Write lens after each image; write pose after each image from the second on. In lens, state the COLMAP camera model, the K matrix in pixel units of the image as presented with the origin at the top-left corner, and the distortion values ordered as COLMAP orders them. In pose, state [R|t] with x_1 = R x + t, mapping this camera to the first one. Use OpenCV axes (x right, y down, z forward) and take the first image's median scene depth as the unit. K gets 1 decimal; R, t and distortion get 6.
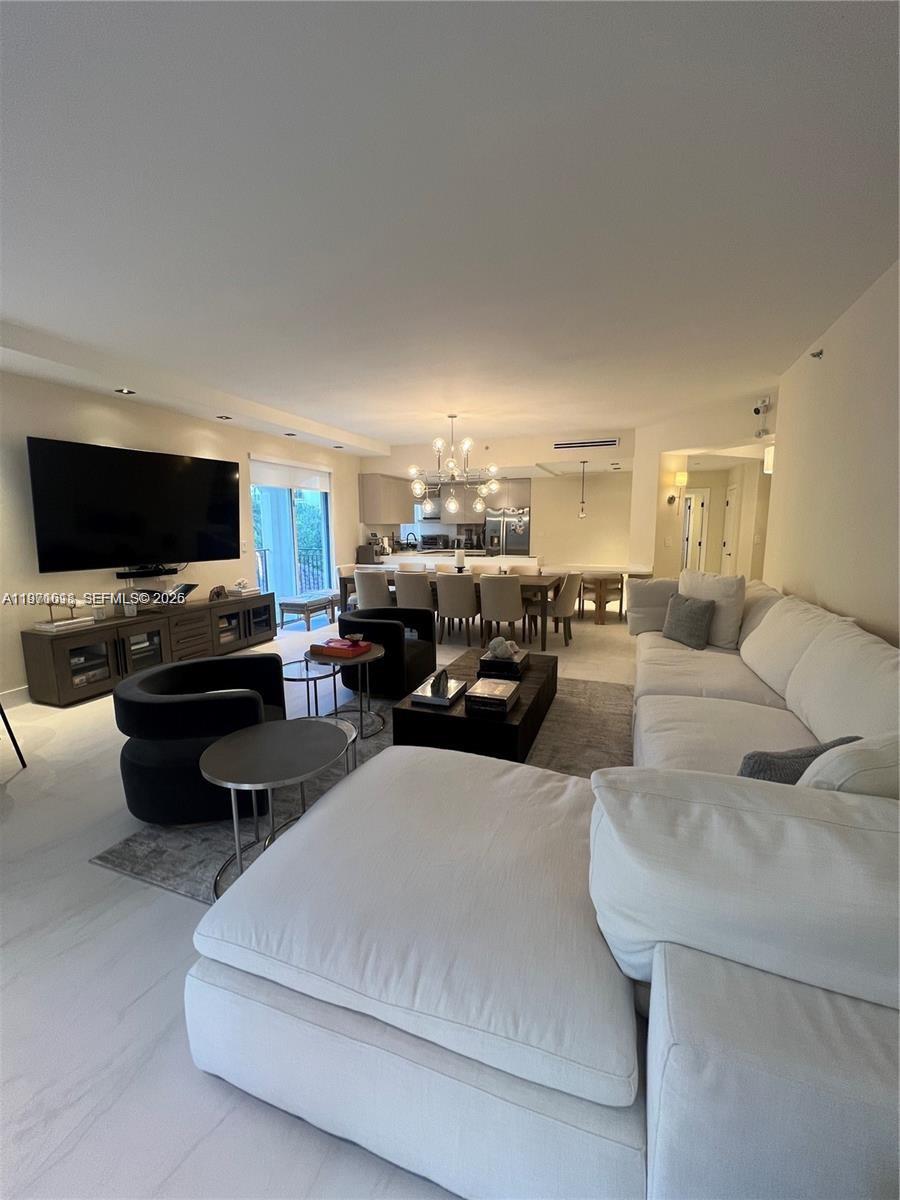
lens RADIAL K [[480.6, 0, 447.4], [0, 480.6, 596.7], [0, 0, 1]] dist [-0.002252, -0.000160]
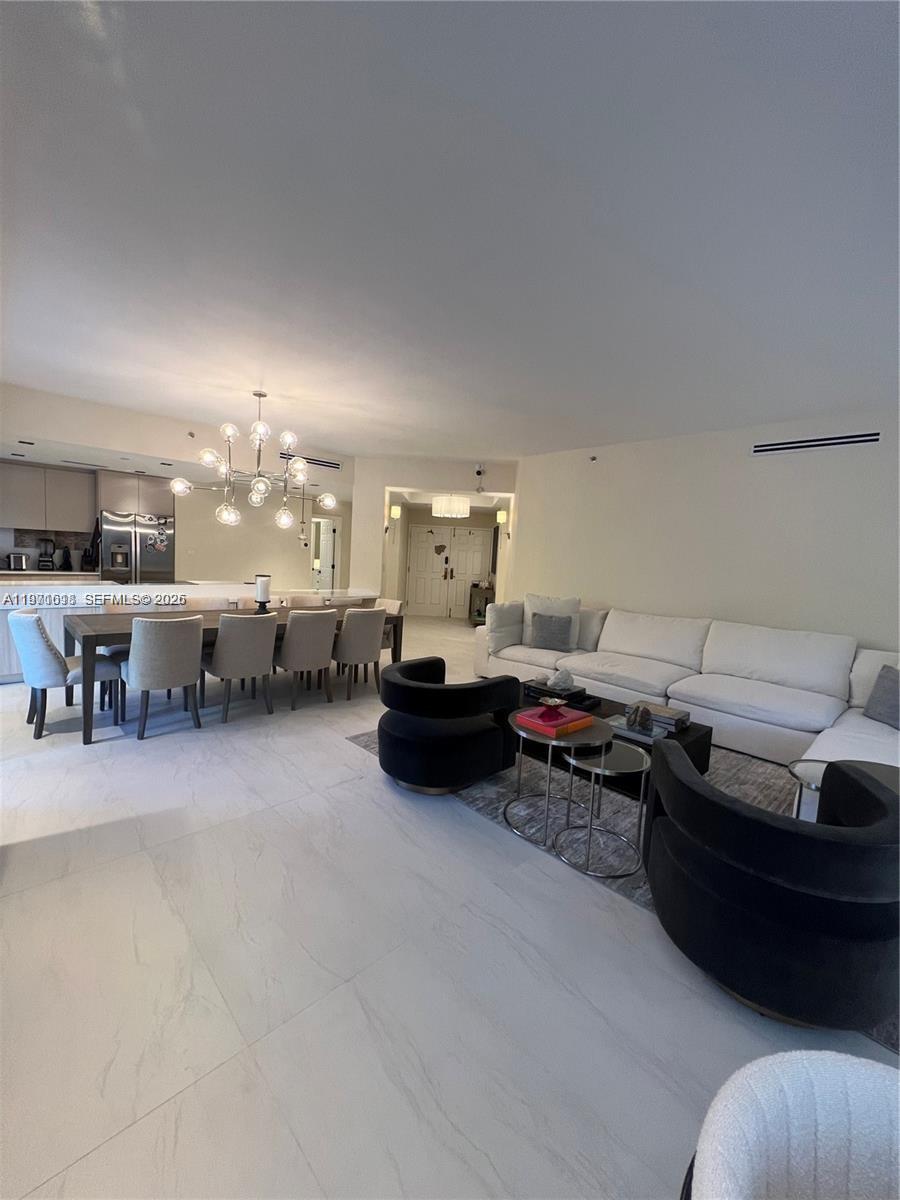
lens RADIAL K [[480.6, 0, 445.9], [0, 480.6, 598.6], [0, 0, 1]] dist [-0.002252, -0.000160]
pose [[0.417564, -0.055742, 0.906936, -0.342846], [0.077051, 0.996694, 0.025784, -0.042739], [-0.905375, 0.059114, 0.420478, 0.293317]]
